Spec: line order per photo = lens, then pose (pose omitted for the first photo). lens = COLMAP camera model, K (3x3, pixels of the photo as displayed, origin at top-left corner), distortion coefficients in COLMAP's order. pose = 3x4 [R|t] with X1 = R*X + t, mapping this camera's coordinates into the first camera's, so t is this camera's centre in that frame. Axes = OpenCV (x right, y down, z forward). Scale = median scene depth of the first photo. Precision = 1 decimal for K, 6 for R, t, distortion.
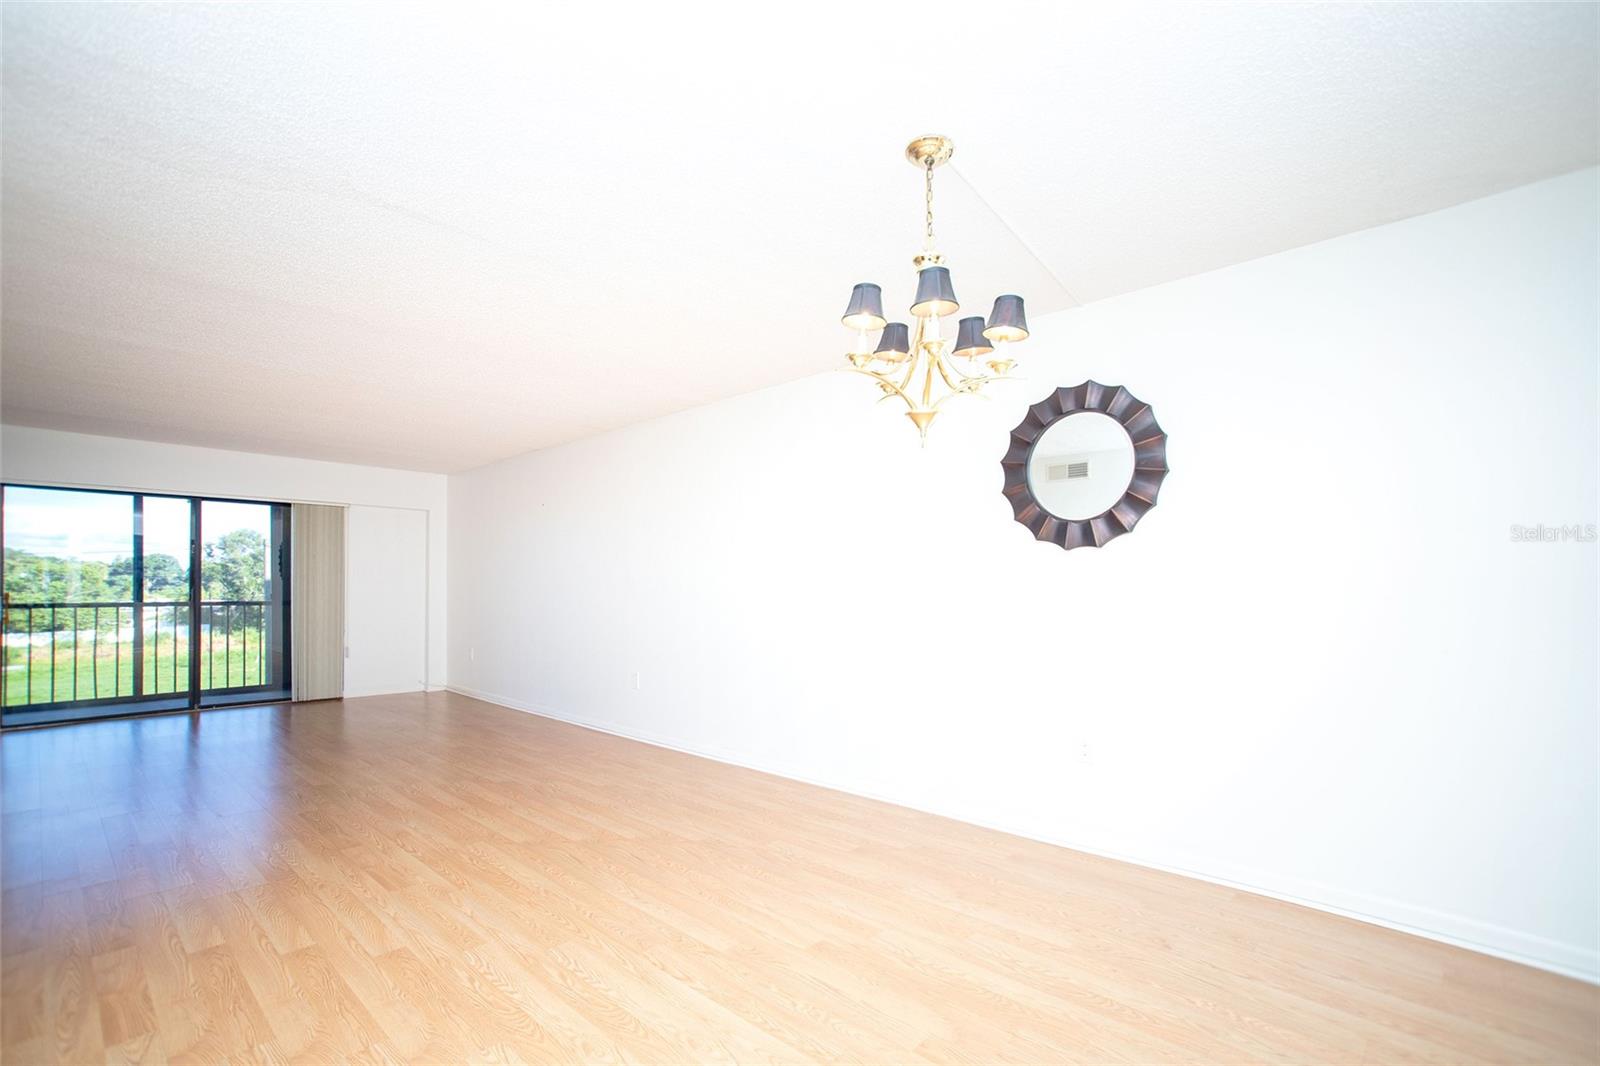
lens RADIAL K [[731.5, 0, 772.0], [0, 731.5, 576.8], [0, 0, 1]] dist [0.001106, 0.005602]
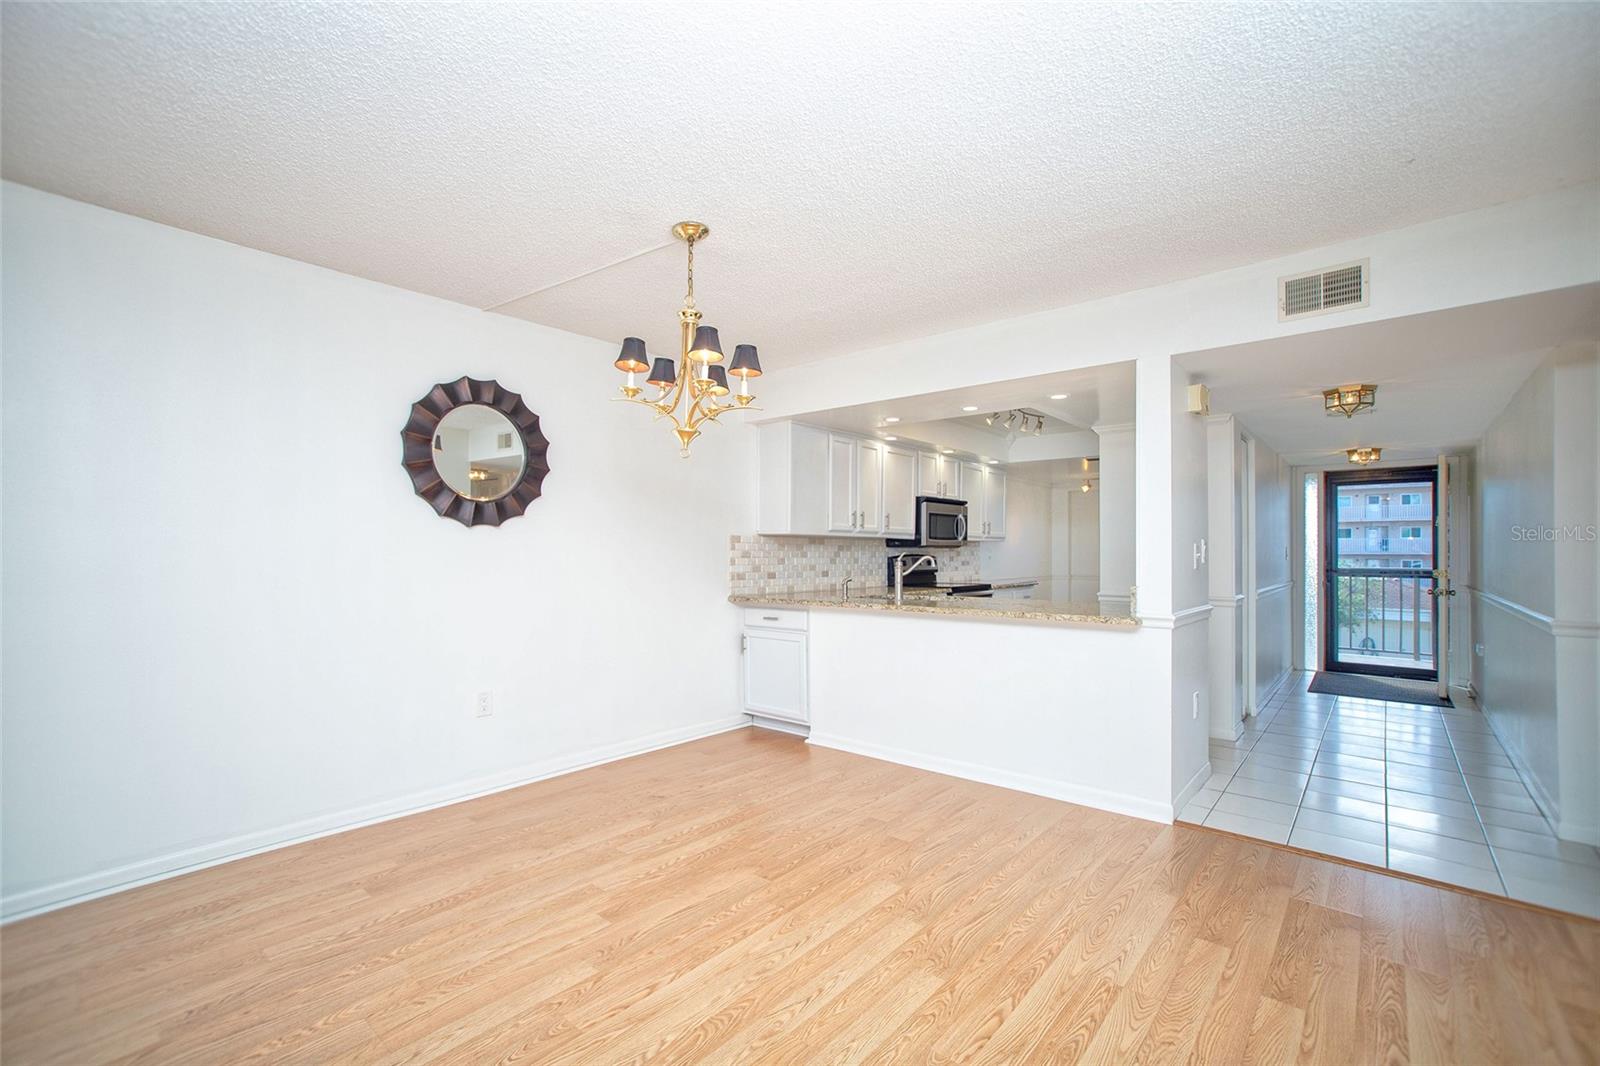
lens RADIAL K [[731.5, 0, 798.6], [0, 731.5, 529.7], [0, 0, 1]] dist [0.001106, 0.005602]
pose [[-0.072516, 0.021859, 0.997128, -0.638626], [-0.024254, 0.999425, -0.023674, -0.015651], [-0.997072, -0.025901, -0.071944, 0.522997]]
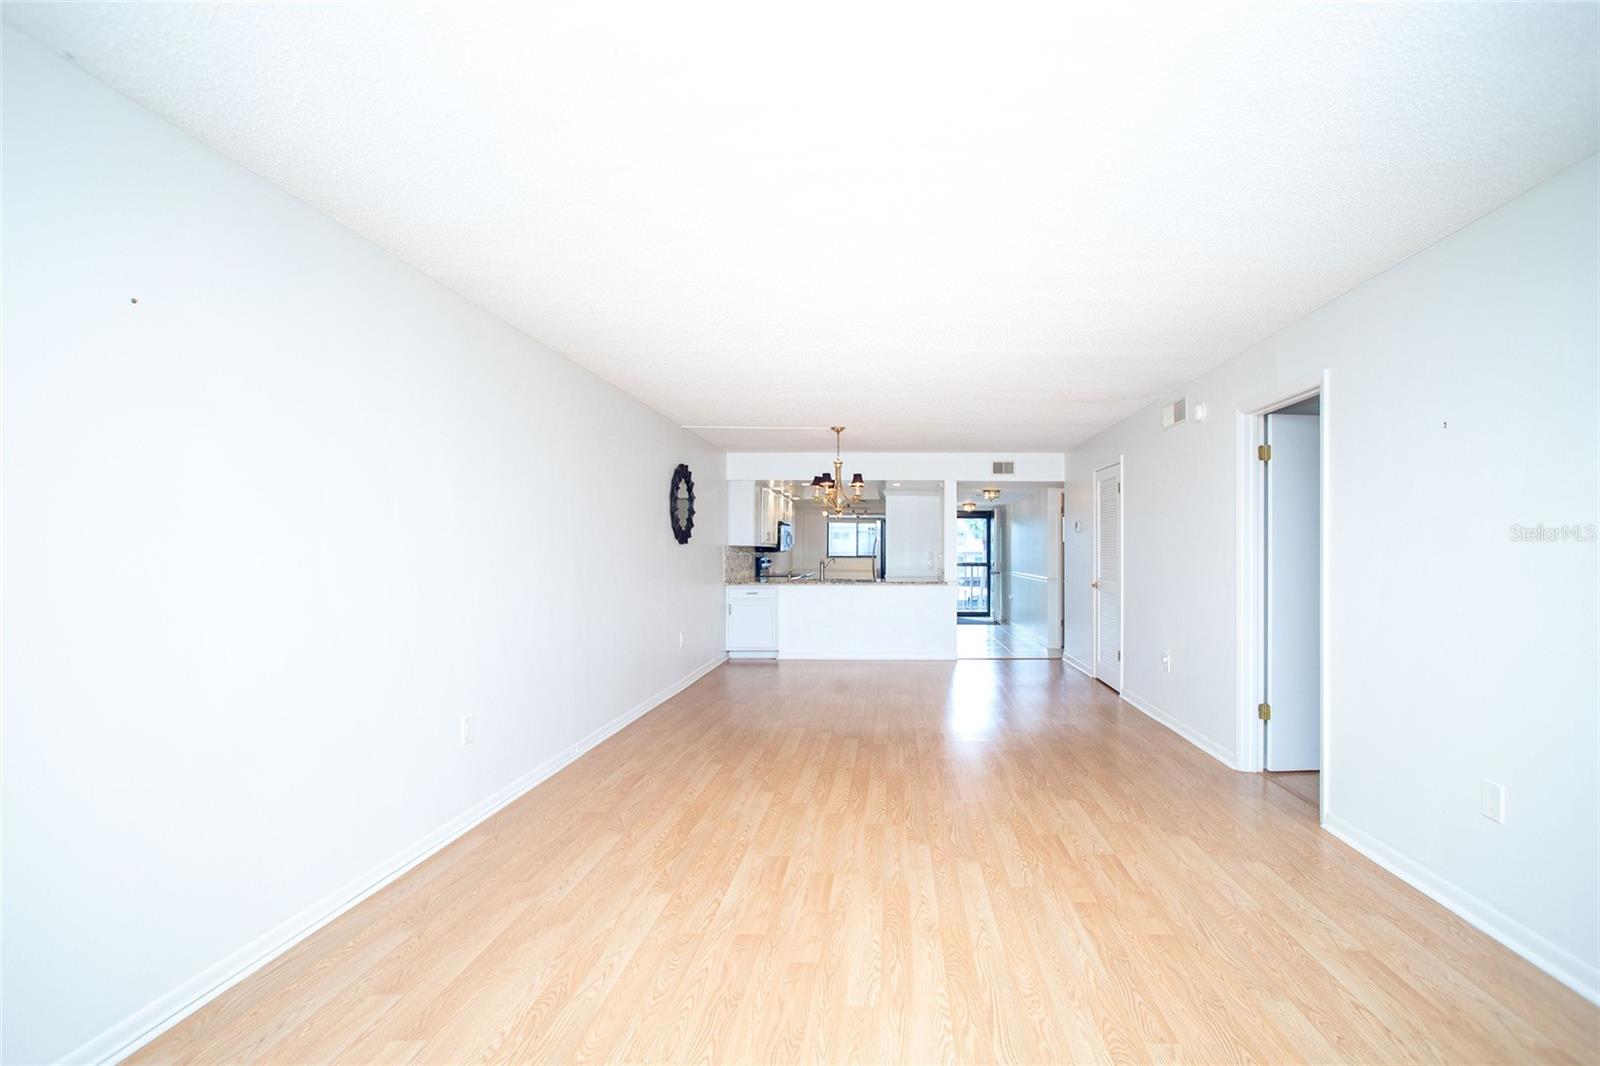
lens RADIAL K [[731.5, 0, 808.5], [0, 731.5, 549.4], [0, 0, 1]] dist [0.001106, 0.005602]
pose [[-0.586498, 0.001954, 0.809949, -1.415537], [-0.018773, 0.999696, -0.016005, 0.013308], [-0.809733, -0.024592, -0.586282, 1.747097]]
